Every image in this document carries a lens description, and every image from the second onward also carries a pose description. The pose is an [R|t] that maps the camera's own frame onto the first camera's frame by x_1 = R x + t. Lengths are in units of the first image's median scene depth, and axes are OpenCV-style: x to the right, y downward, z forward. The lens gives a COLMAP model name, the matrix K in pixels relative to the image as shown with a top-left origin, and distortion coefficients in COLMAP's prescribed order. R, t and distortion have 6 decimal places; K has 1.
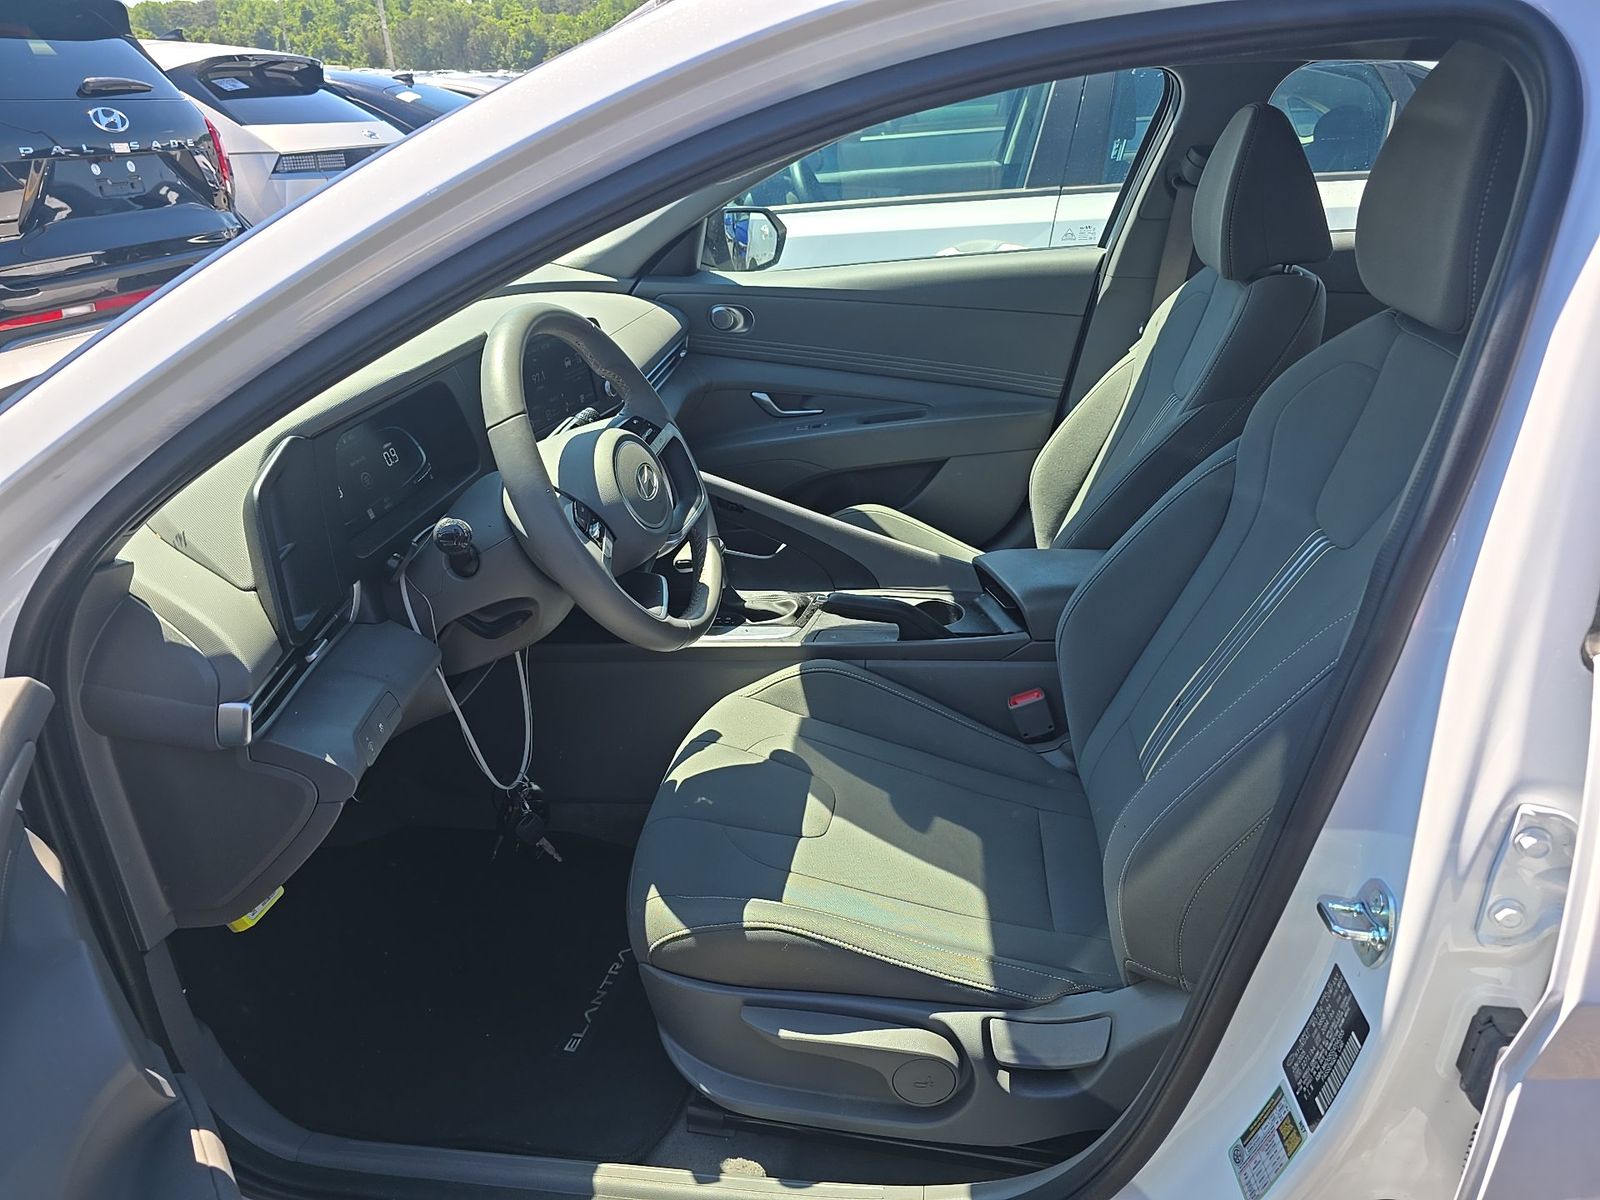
lens RADIAL K [[1089.9, 0, 802.4], [0, 1089.9, 599.0], [0, 0, 1]] dist [0.006531, -0.010595]
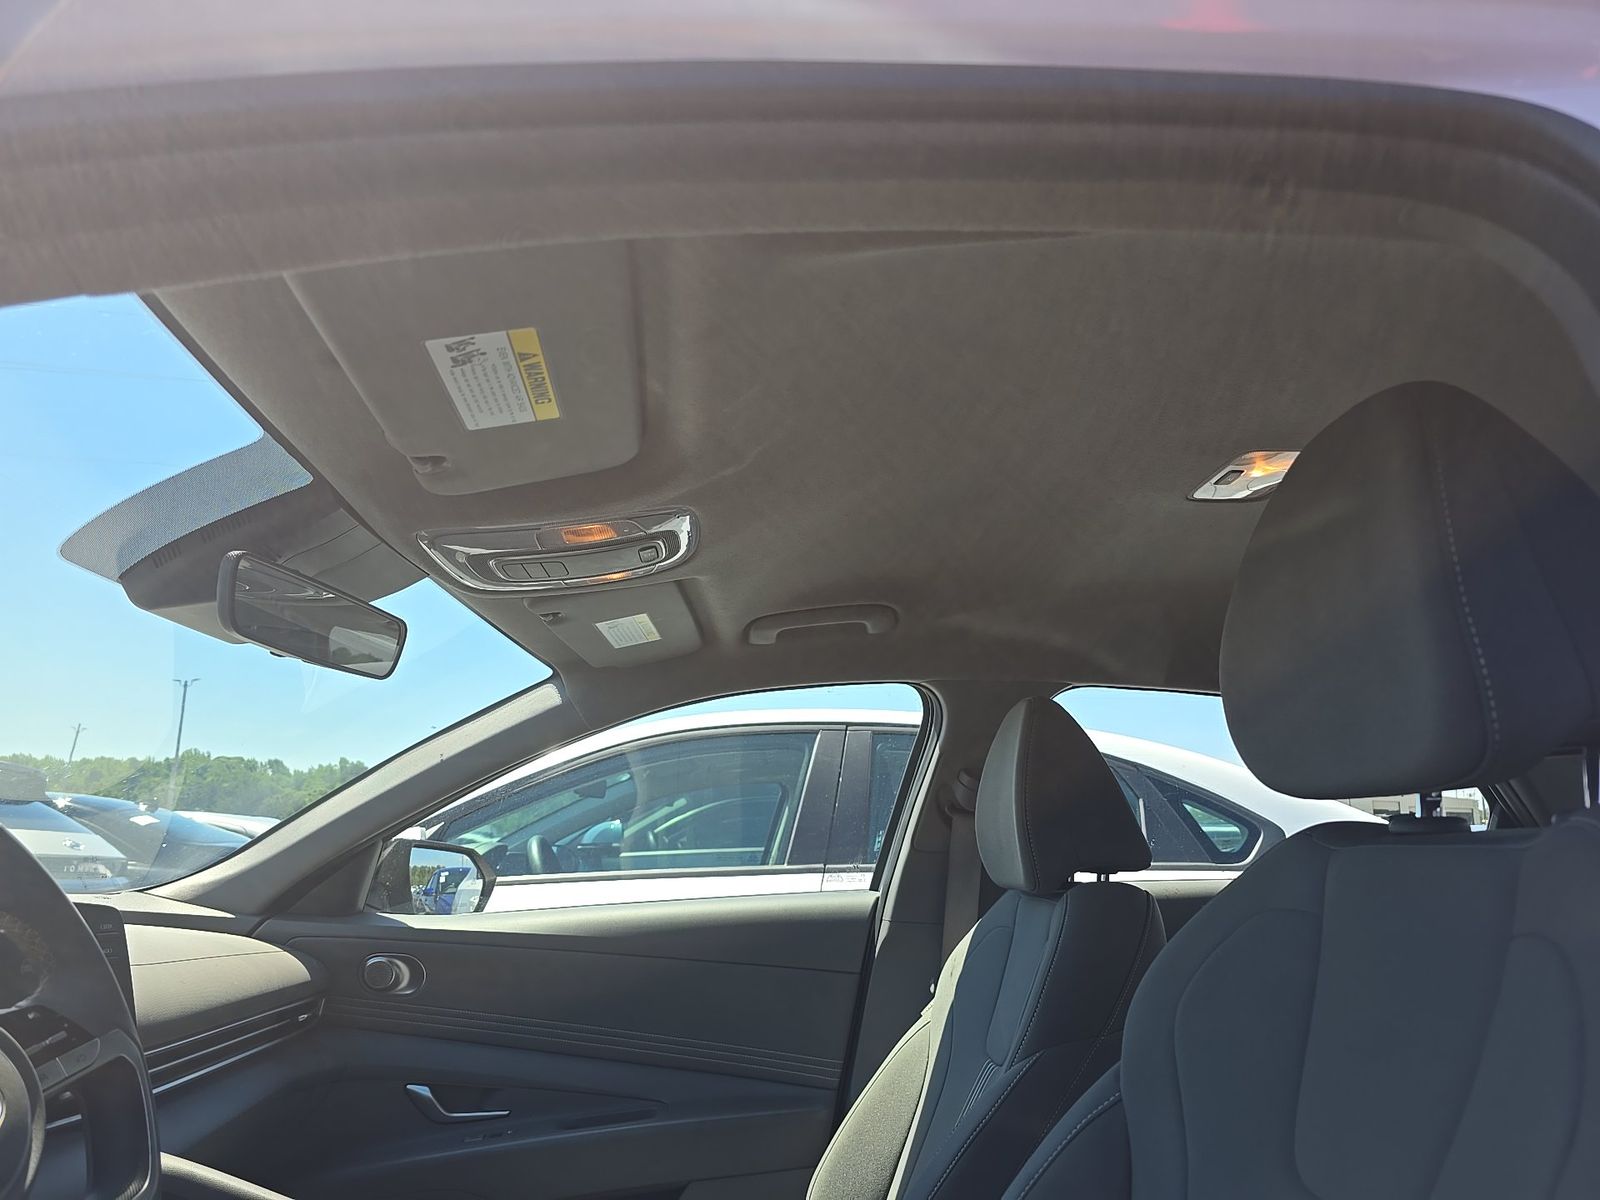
lens RADIAL K [[1089.9, 0, 806.3], [0, 1089.9, 584.3], [0, 0, 1]] dist [0.006531, -0.010595]
pose [[0.980790, 0.075752, 0.179758, 0.057341], [0.054645, 0.777923, -0.625979, 0.013191], [-0.187257, 0.623777, 0.758840, 0.235583]]
